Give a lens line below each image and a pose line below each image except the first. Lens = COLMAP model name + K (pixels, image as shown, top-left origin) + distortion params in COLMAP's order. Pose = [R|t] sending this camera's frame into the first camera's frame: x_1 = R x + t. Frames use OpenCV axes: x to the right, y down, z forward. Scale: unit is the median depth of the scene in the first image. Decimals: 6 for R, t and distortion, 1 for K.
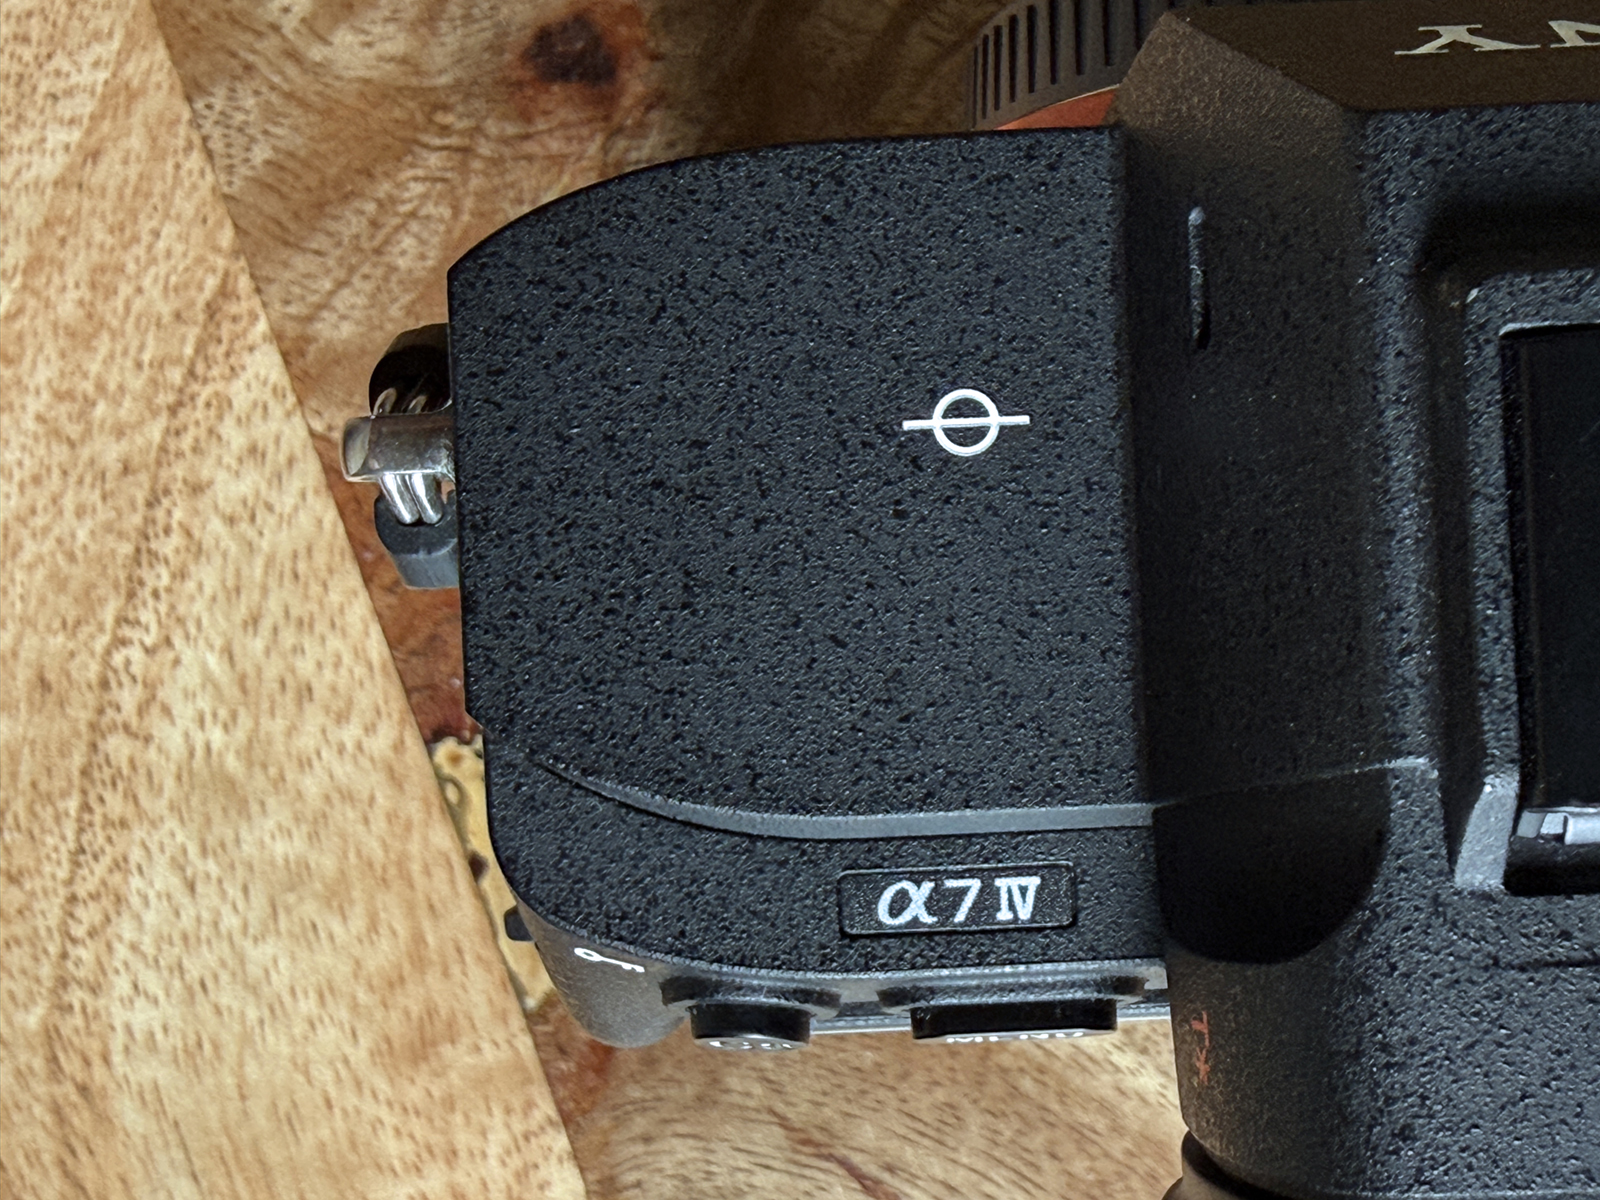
lens RADIAL K [[2312.1, 0, 800.0], [0, 2312.1, 600.0], [0, 0, 1]] dist [-0.021049, -0.013174]
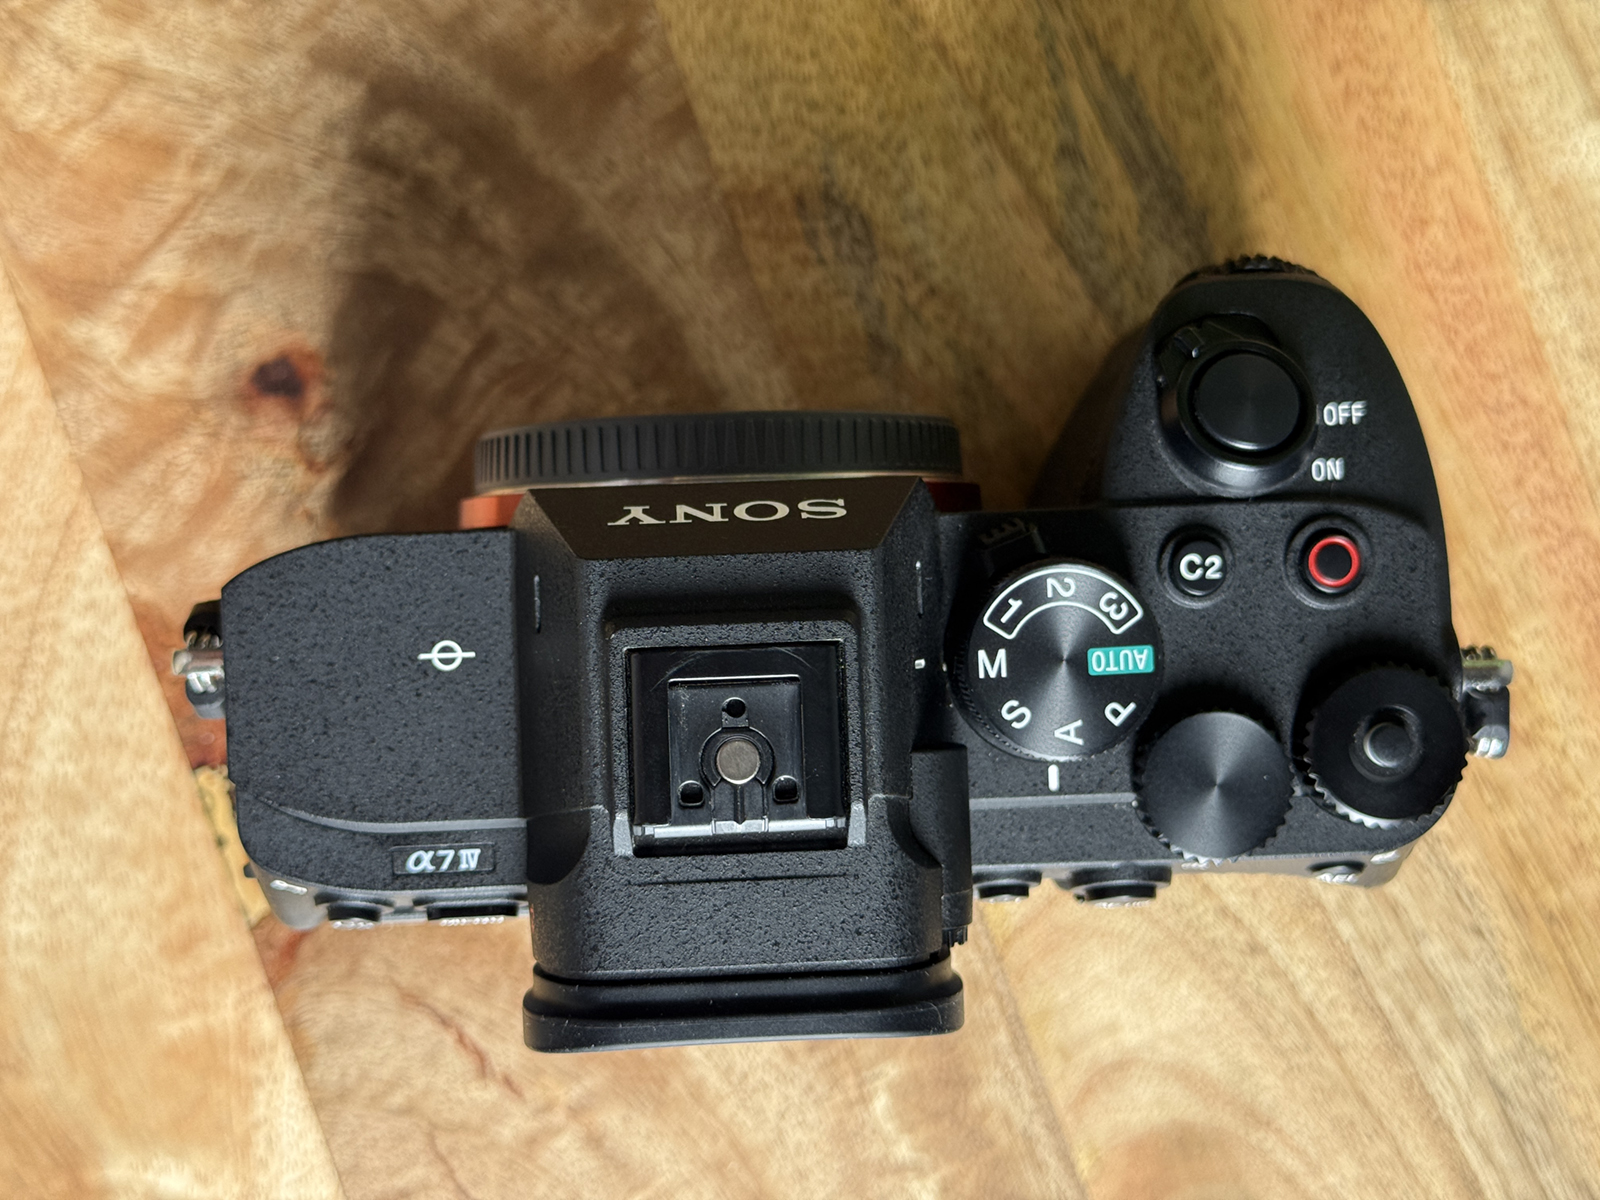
lens RADIAL K [[2627.2, 0, 800.0], [0, 2627.2, 600.0], [0, 0, 1]] dist [0.022309, -0.198882]
pose [[0.995448, 0.009347, 0.094843, 0.171186], [-0.012046, 0.999537, 0.027923, -0.207283], [-0.094538, -0.028938, 0.995101, -1.641264]]
